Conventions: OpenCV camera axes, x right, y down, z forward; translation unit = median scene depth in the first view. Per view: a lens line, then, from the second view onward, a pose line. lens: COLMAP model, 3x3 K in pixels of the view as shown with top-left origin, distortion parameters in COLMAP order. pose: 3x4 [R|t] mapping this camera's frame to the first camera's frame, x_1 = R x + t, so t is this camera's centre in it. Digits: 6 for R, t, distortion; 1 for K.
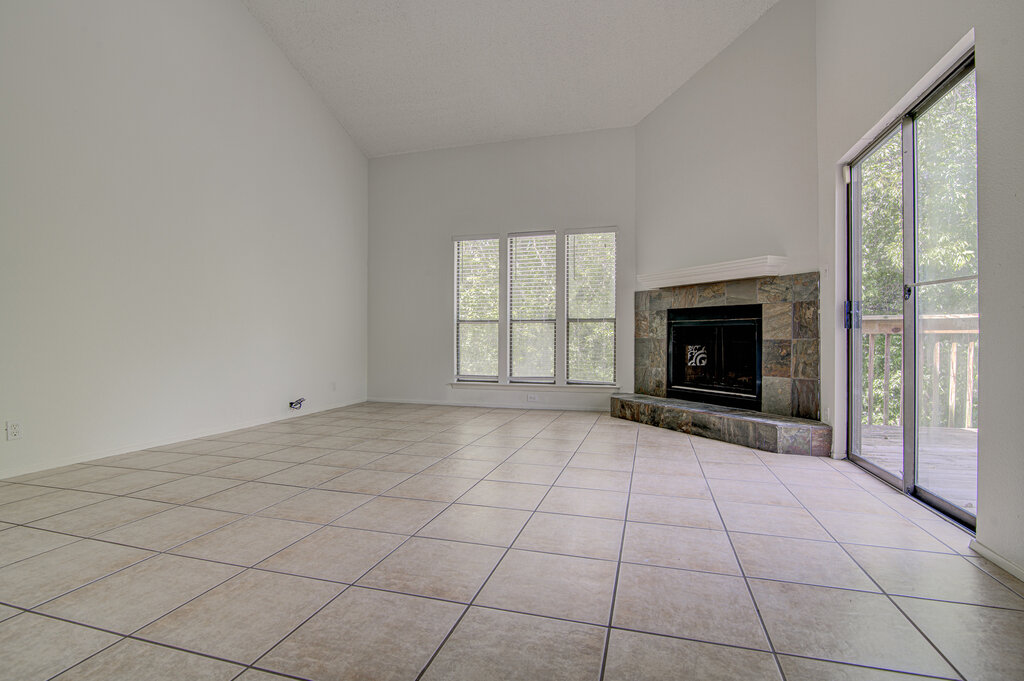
lens RADIAL K [[474.6, 0, 512.0], [0, 474.6, 340.5], [0, 0, 1]] dist [-0.021324, -0.000162]
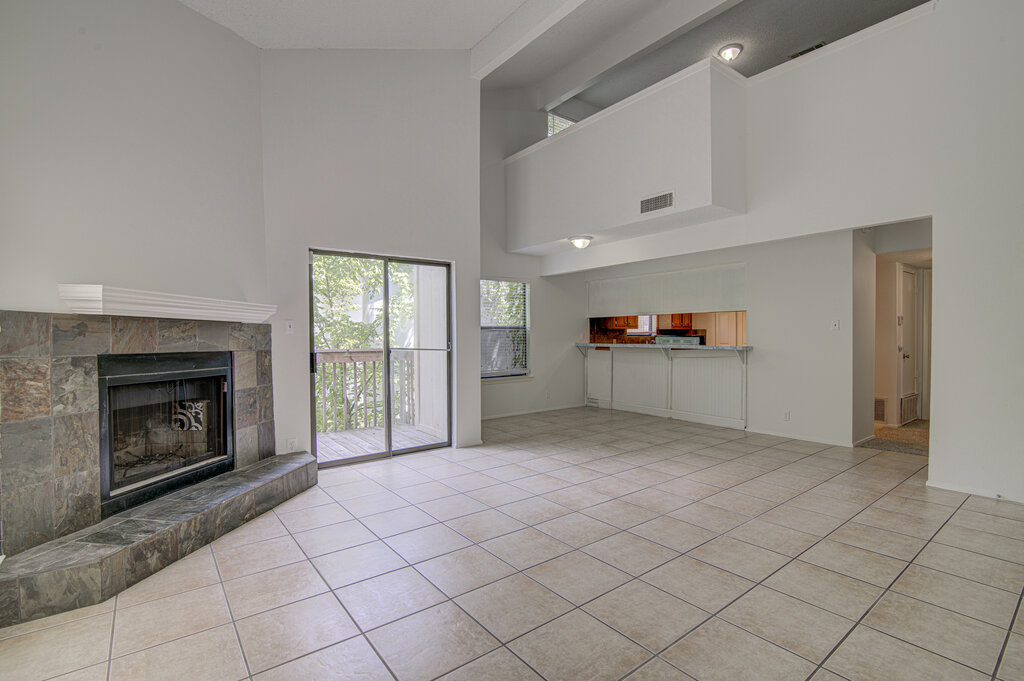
lens RADIAL K [[474.6, 0, 512.0], [0, 474.6, 340.5], [0, 0, 1]] dist [-0.021324, -0.000162]
pose [[-0.806288, -0.002664, 0.591517, -0.465571], [0.004771, 0.999928, 0.011006, -0.111830], [-0.591504, 0.011696, -0.806217, 1.496102]]
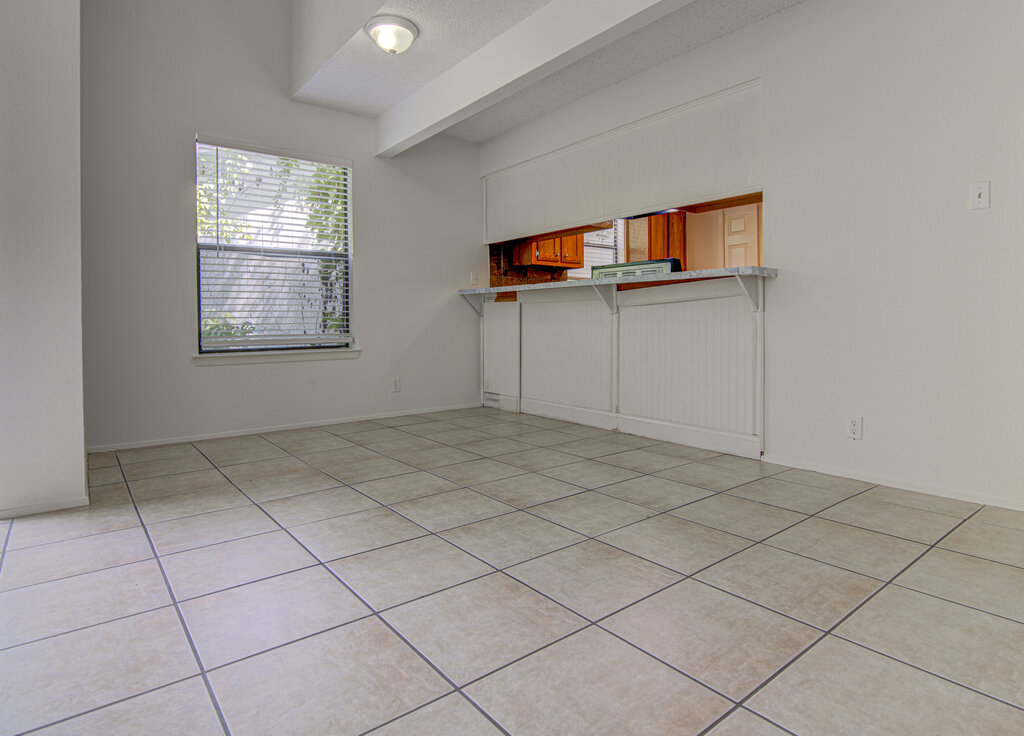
lens RADIAL K [[572.0, 0, 534.1], [0, 572.0, 324.9], [0, 0, 1]] dist [-0.020214, 0.000496]
pose [[-0.827600, 0.001217, 0.561317, -0.356858], [0.005683, 0.999965, 0.006210, 0.002629], [-0.561290, 0.008330, -0.827578, 0.649418]]
